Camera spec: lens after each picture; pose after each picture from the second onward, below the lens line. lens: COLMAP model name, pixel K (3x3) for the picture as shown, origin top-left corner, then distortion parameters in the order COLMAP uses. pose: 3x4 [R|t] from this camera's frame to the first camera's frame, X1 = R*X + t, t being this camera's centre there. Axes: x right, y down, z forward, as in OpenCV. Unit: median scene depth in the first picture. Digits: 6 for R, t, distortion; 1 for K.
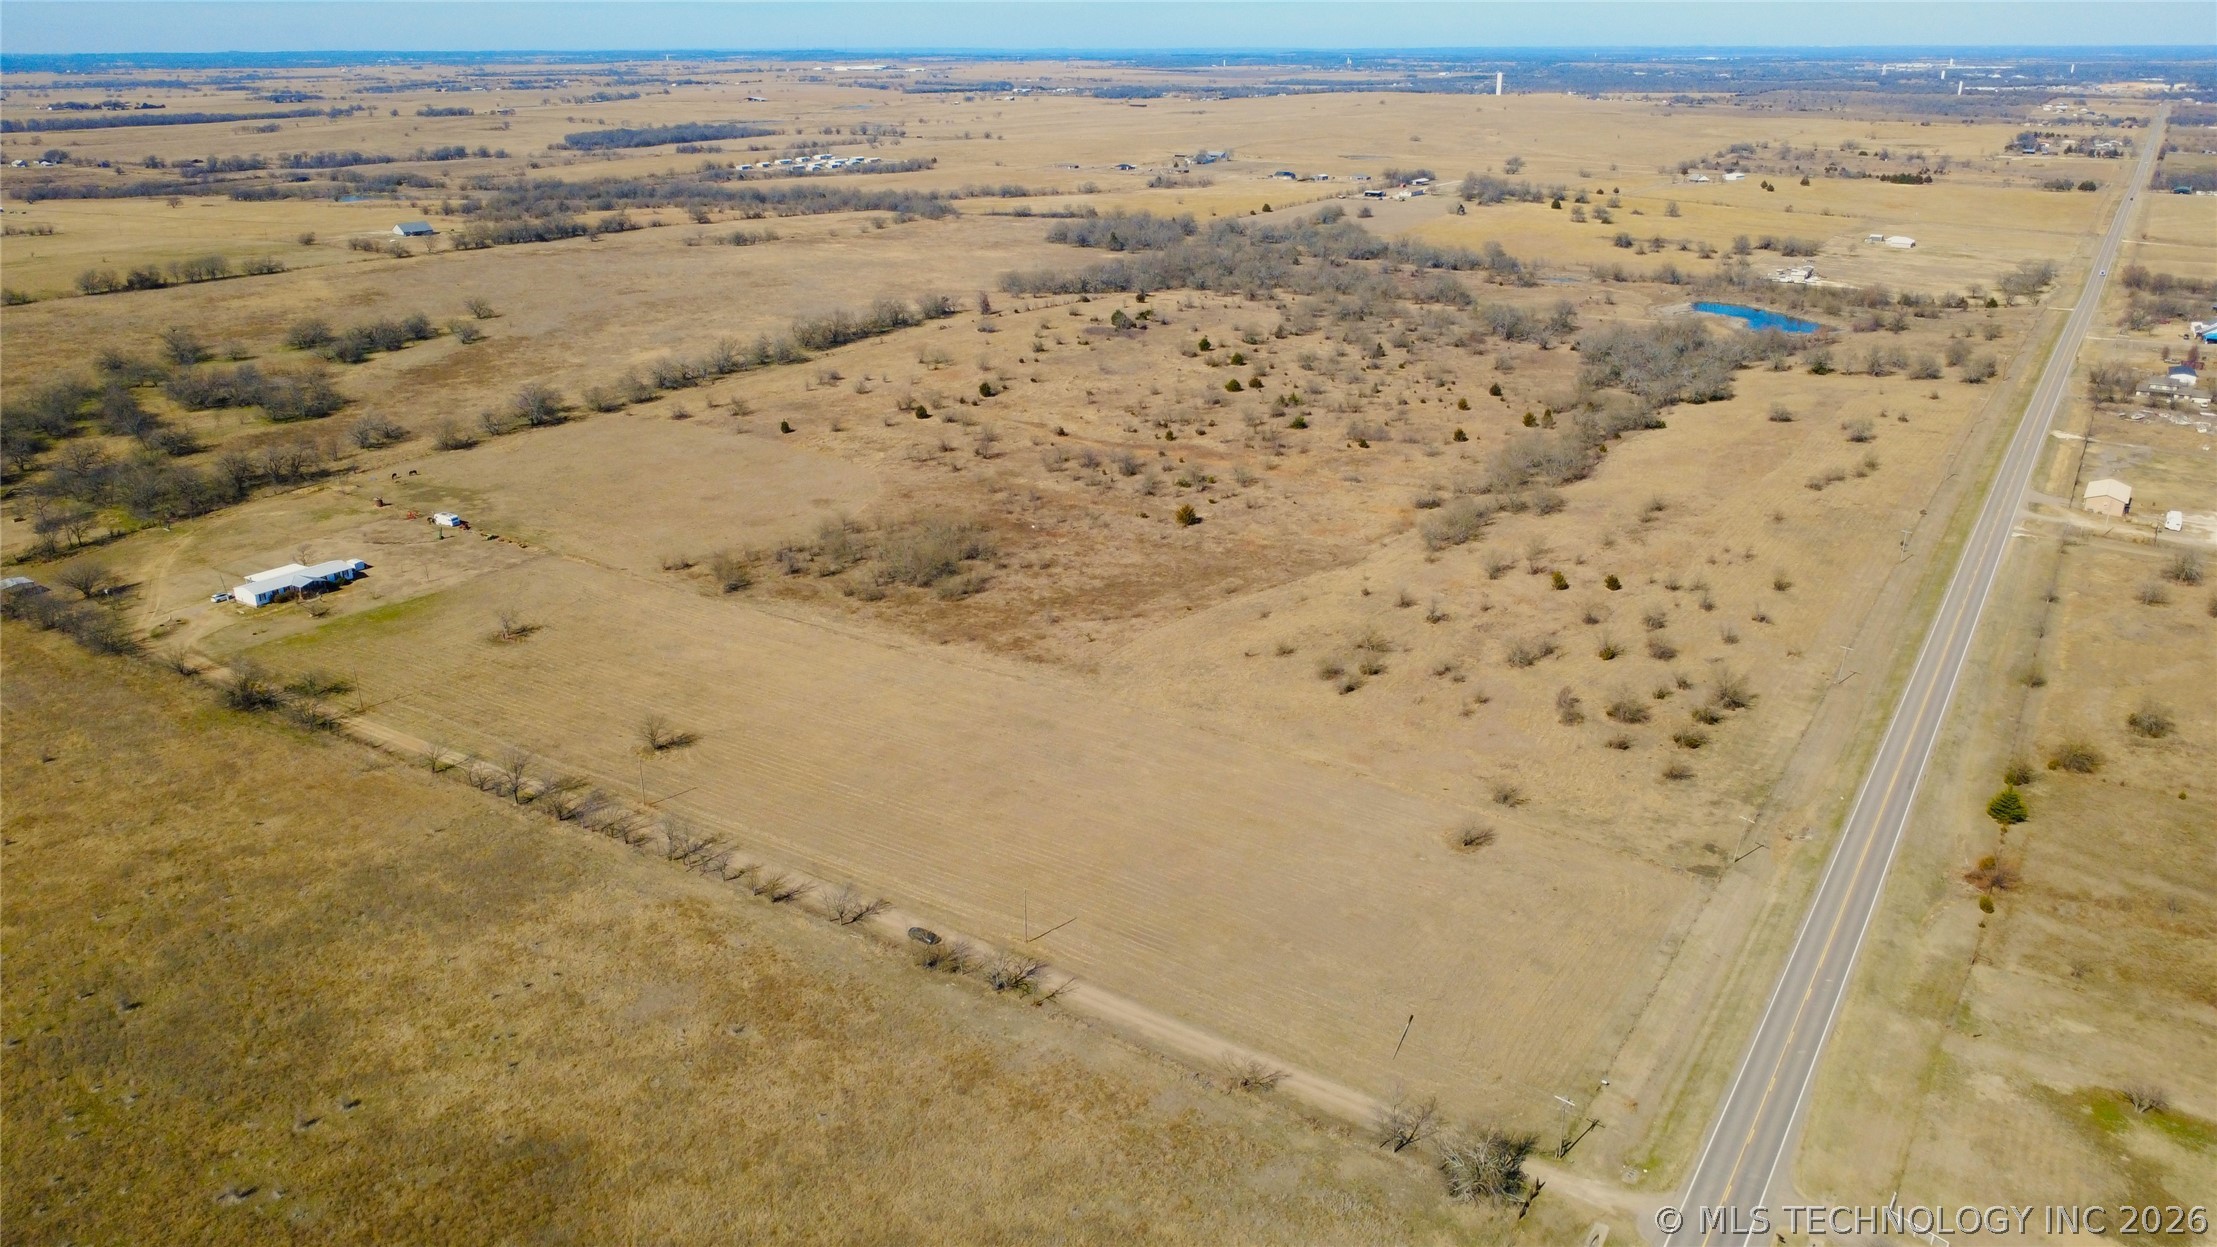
lens RADIAL K [[1607.5, 0, 1111.6], [0, 1607.5, 607.8], [0, 0, 1]] dist [0.000265, 0.001587]
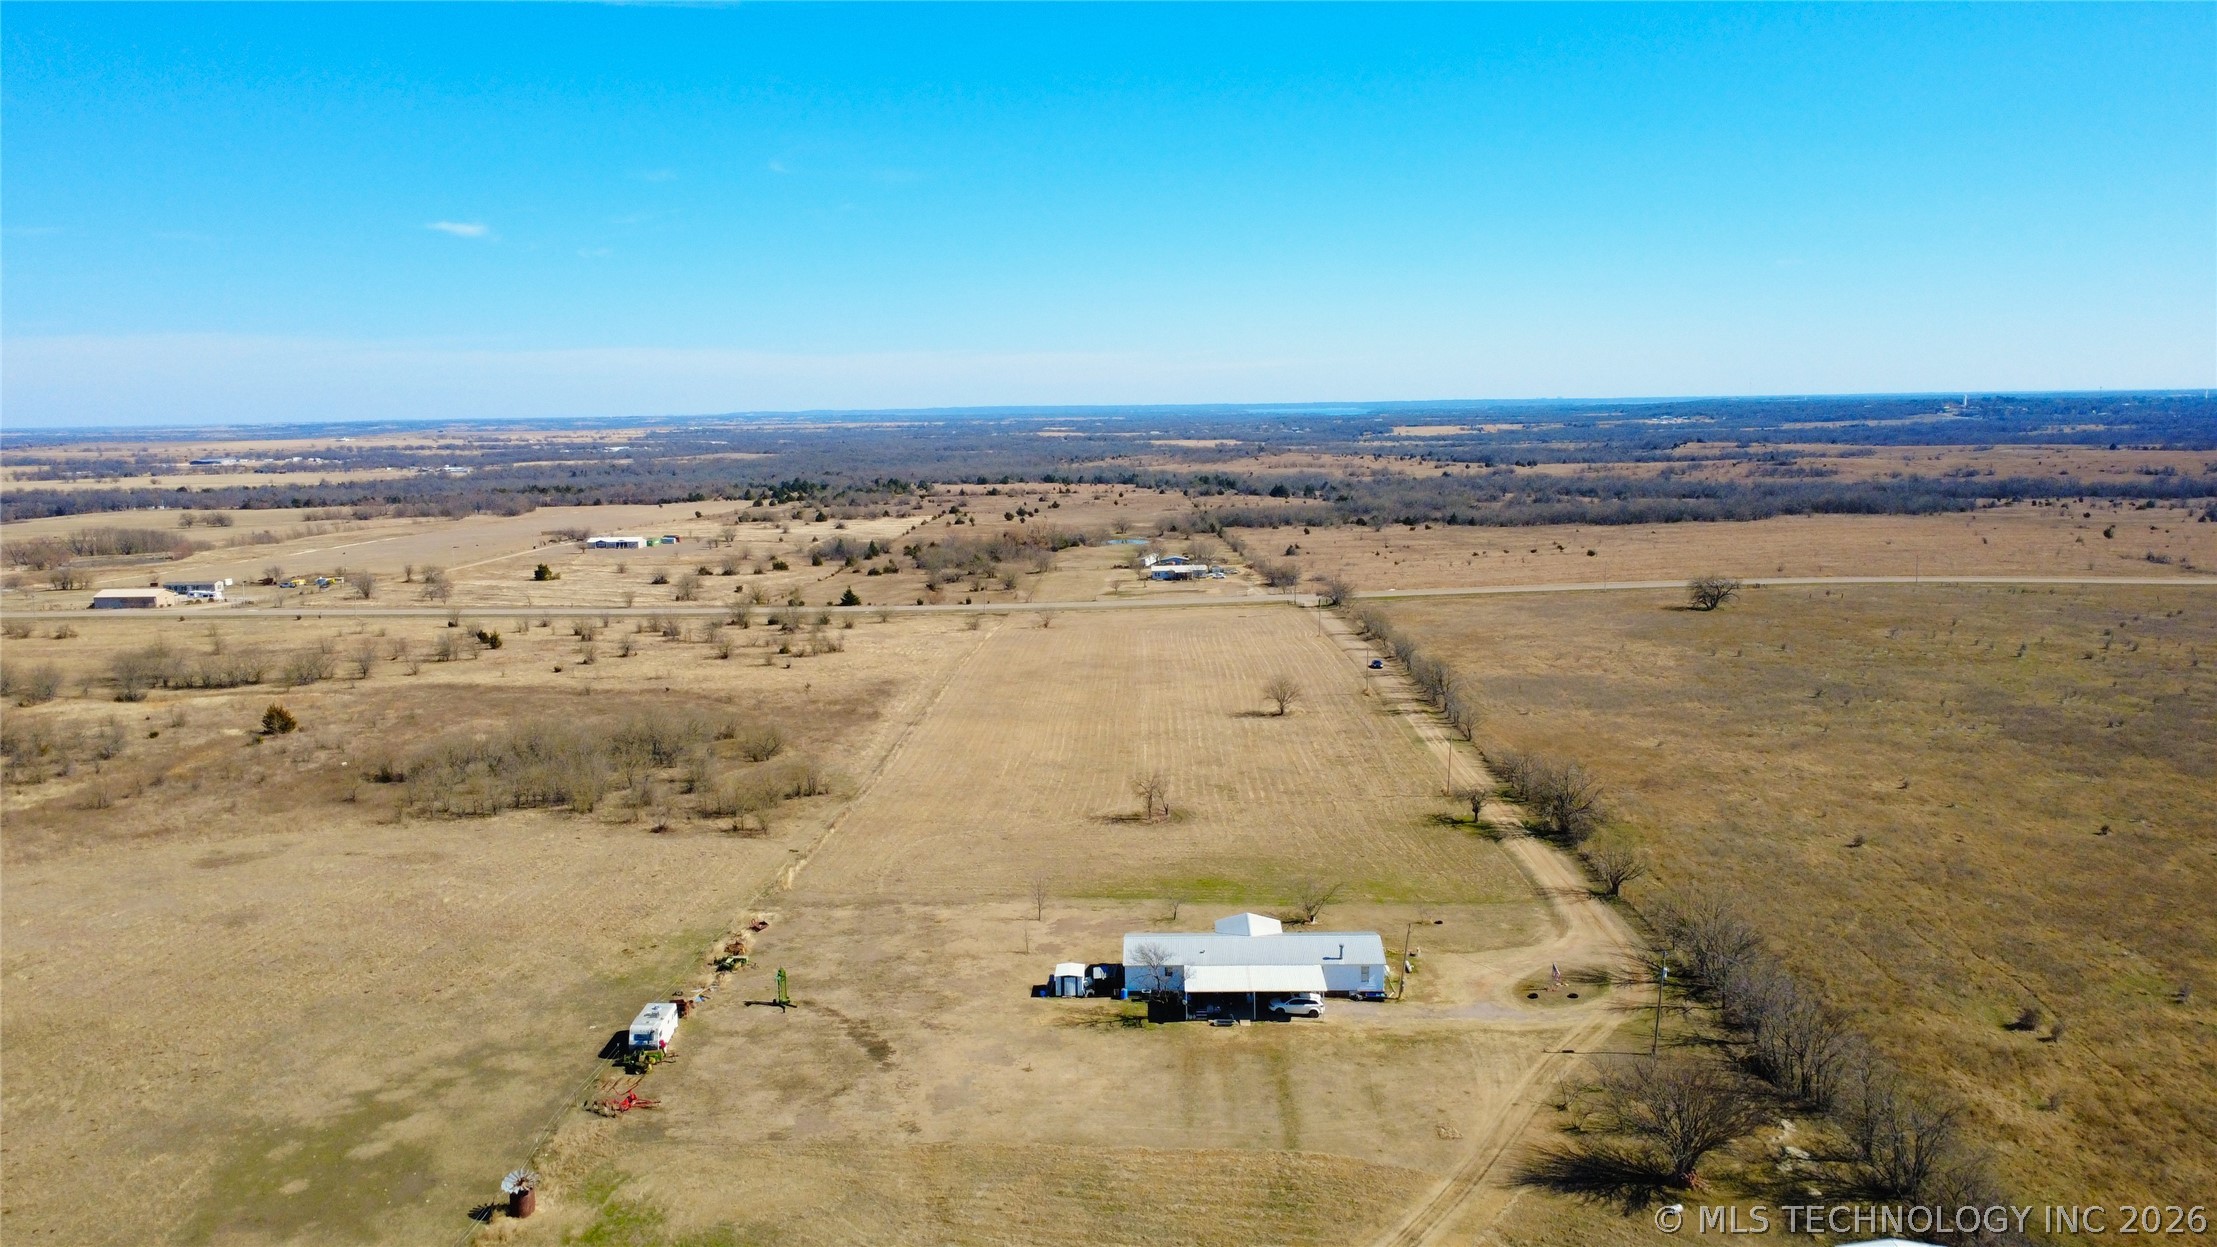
lens RADIAL K [[1607.5, 0, 1111.6], [0, 1607.5, 607.8], [0, 0, 1]] dist [0.000265, 0.001587]
pose [[-0.525474, -0.099515, 0.844970, -0.665668], [0.300830, 0.907251, 0.293932, -0.182504], [-0.795851, 0.408646, -0.446800, 0.949535]]
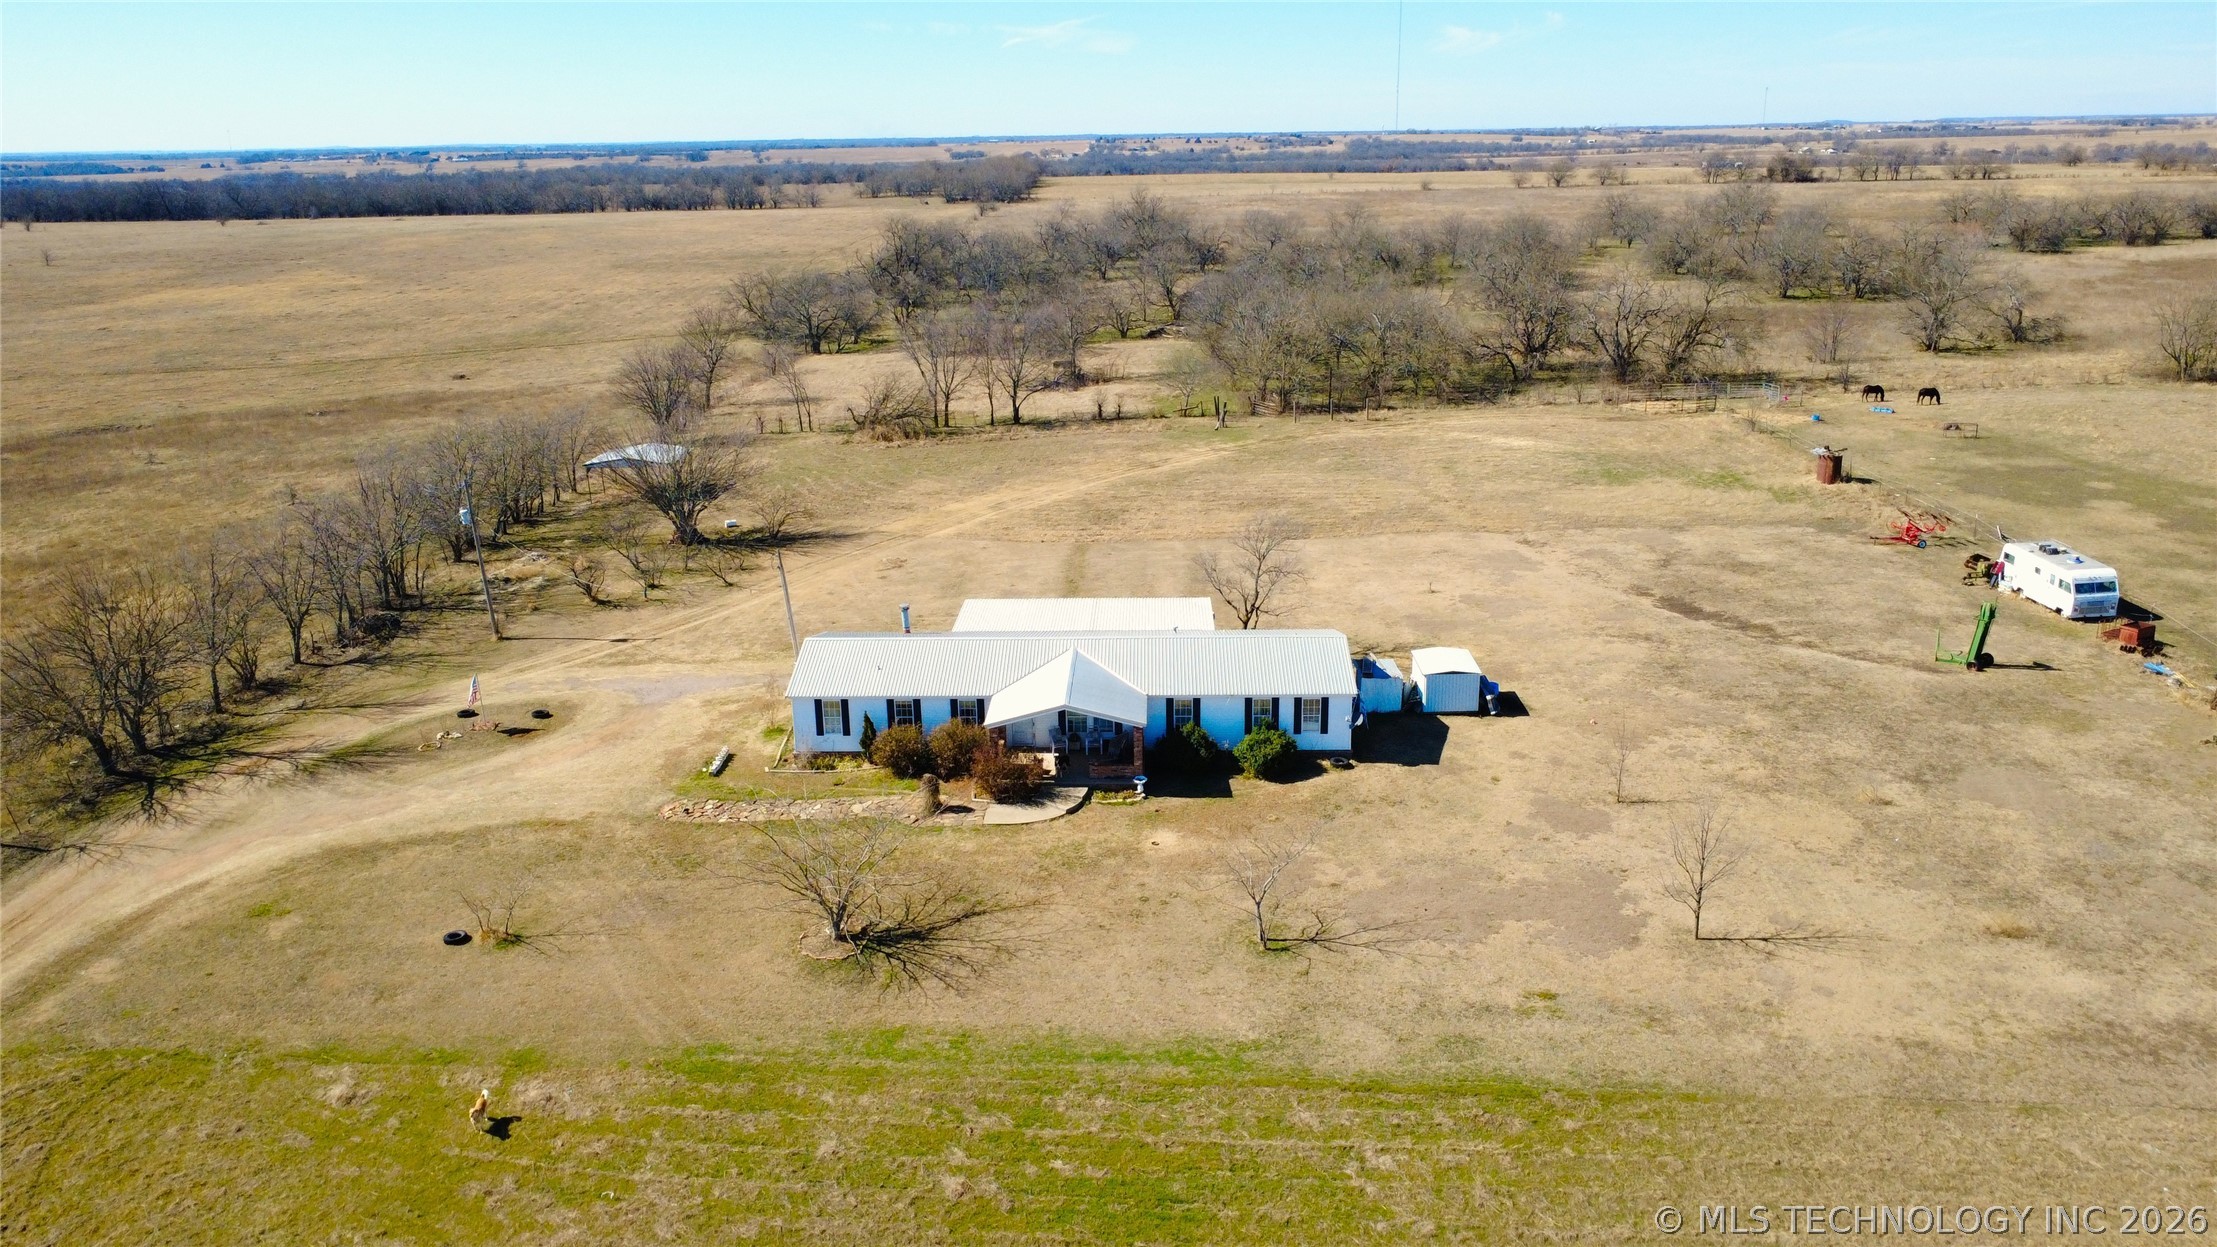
lens RADIAL K [[1607.5, 0, 1111.6], [0, 1607.5, 607.8], [0, 0, 1]] dist [0.000265, 0.001587]
pose [[0.532154, 0.235535, -0.813225, -0.284805], [-0.268717, 0.957848, 0.101581, -0.036776], [0.802872, 0.164471, 0.573015, 0.722334]]
